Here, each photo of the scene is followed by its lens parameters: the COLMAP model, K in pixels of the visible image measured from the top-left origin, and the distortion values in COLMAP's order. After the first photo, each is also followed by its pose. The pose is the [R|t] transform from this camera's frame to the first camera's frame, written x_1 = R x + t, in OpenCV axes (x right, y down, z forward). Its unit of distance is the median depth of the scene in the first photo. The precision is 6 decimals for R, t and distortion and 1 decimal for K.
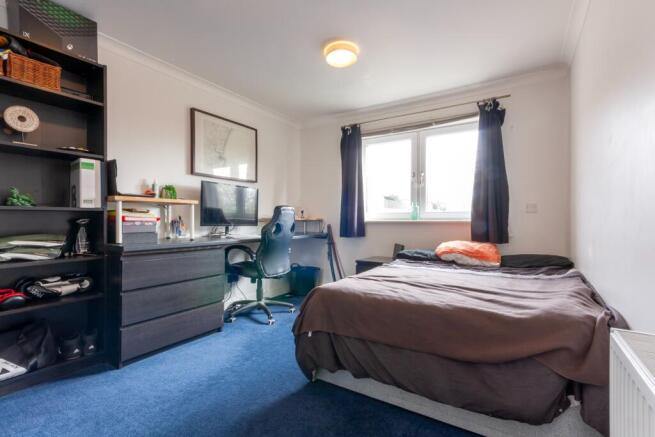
lens RADIAL K [[307.0, 0, 332.8], [0, 307.0, 220.3], [0, 0, 1]] dist [0.014752, 0.000071]
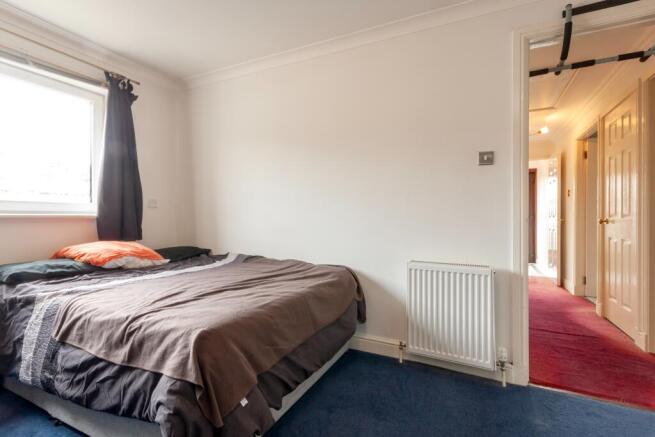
lens RADIAL K [[314.1, 0, 322.7], [0, 314.1, 203.1], [0, 0, 1]] dist [0.003700, 0.000248]
pose [[-0.105822, 0.028694, 0.993971, -0.440876], [-0.028769, 0.999077, -0.031904, -0.020675], [-0.993969, -0.031972, -0.104899, 0.527384]]
